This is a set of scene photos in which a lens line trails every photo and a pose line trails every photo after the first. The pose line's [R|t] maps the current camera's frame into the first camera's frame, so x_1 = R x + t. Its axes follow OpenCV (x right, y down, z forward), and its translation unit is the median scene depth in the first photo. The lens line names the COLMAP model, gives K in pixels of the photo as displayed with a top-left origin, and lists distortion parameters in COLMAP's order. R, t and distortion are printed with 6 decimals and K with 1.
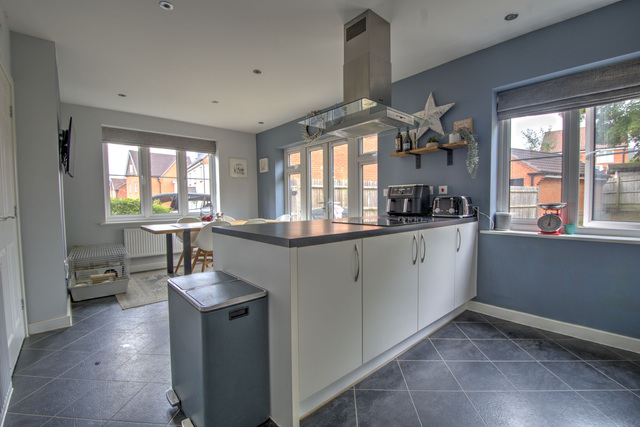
lens RADIAL K [[283.0, 0, 321.0], [0, 283.0, 212.5], [0, 0, 1]] dist [-0.004617, -0.004234]
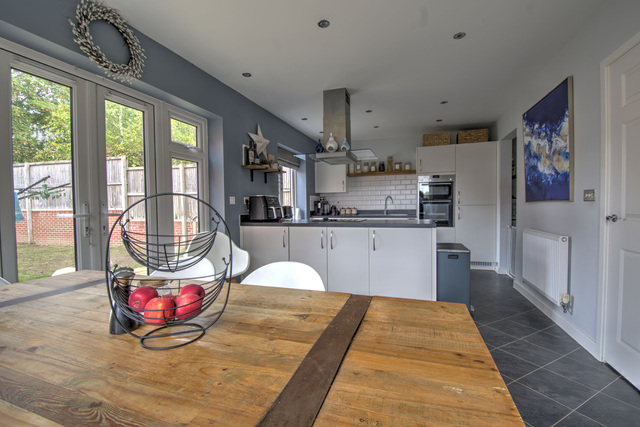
lens RADIAL K [[283.0, 0, 321.1], [0, 283.0, 214.2], [0, 0, 1]] dist [-0.004617, -0.004234]
pose [[-0.495103, -0.004539, 0.868822, -0.807537], [0.052798, 0.997981, 0.035302, -0.047569], [-0.867228, 0.063350, -0.493864, 1.334790]]
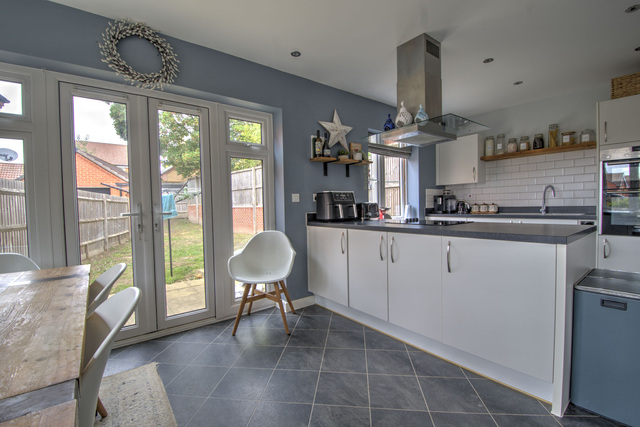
lens RADIAL K [[283.0, 0, 318.7], [0, 283.0, 215.9], [0, 0, 1]] dist [-0.004617, -0.004234]
pose [[0.058875, -0.026883, 0.997903, -0.694882], [0.060133, 0.997918, 0.023336, -0.035135], [-0.996453, 0.058633, 0.060369, 0.969917]]
